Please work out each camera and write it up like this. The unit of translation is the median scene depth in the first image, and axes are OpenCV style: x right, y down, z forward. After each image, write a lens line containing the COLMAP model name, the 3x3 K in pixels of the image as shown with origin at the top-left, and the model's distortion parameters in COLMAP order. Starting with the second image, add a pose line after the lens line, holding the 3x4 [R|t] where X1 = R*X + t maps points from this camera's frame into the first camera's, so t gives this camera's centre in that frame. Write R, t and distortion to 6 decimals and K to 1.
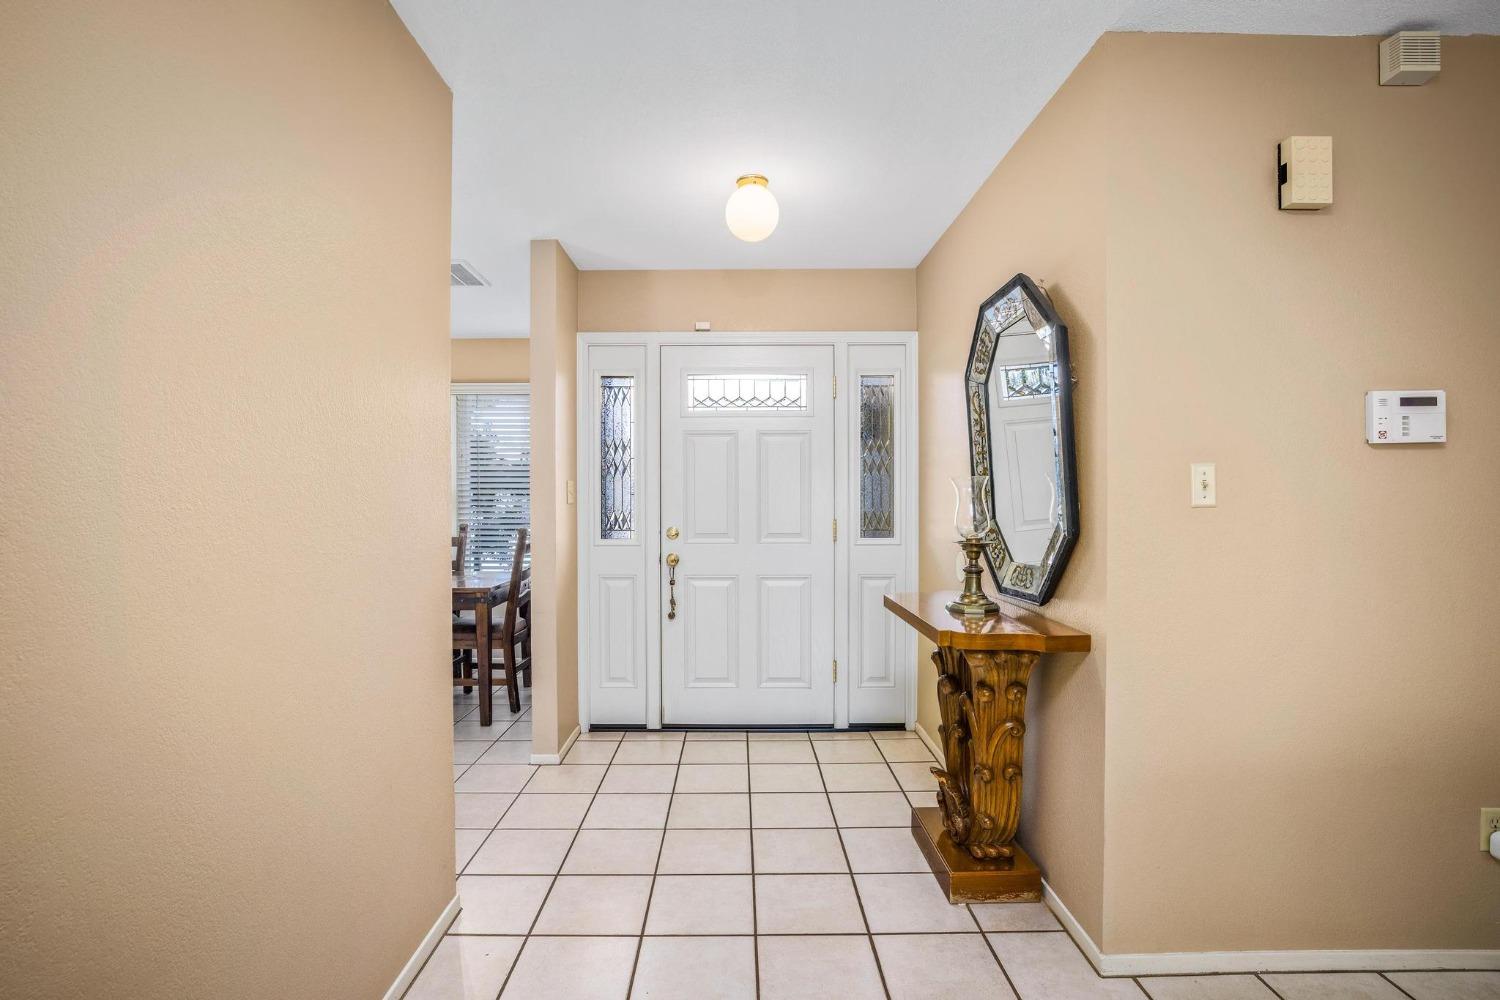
lens RADIAL K [[666.4, 0, 746.8], [0, 666.4, 494.5], [0, 0, 1]] dist [-0.000872, 0.000032]
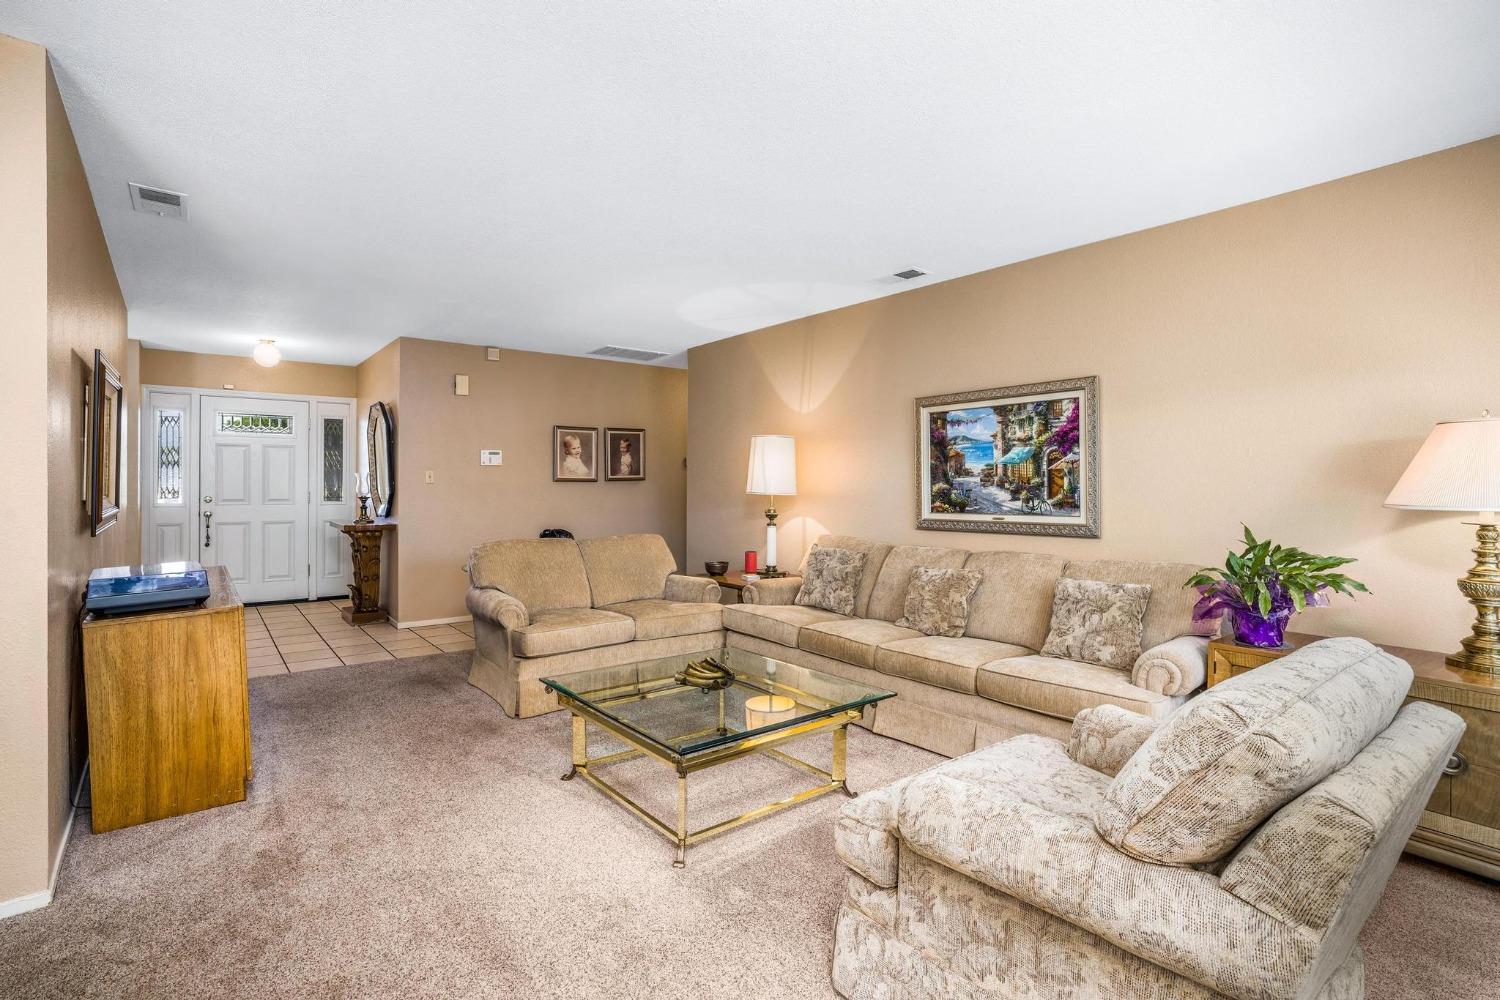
lens RADIAL K [[714.3, 0, 749.1], [0, 714.3, 485.1], [0, 0, 1]] dist [-0.044136, -0.000598]
pose [[0.786738, 0.004578, 0.617271, -0.121270], [-0.007503, 0.999970, 0.002147, 0.004129], [-0.617242, -0.006321, 0.786748, -1.404013]]
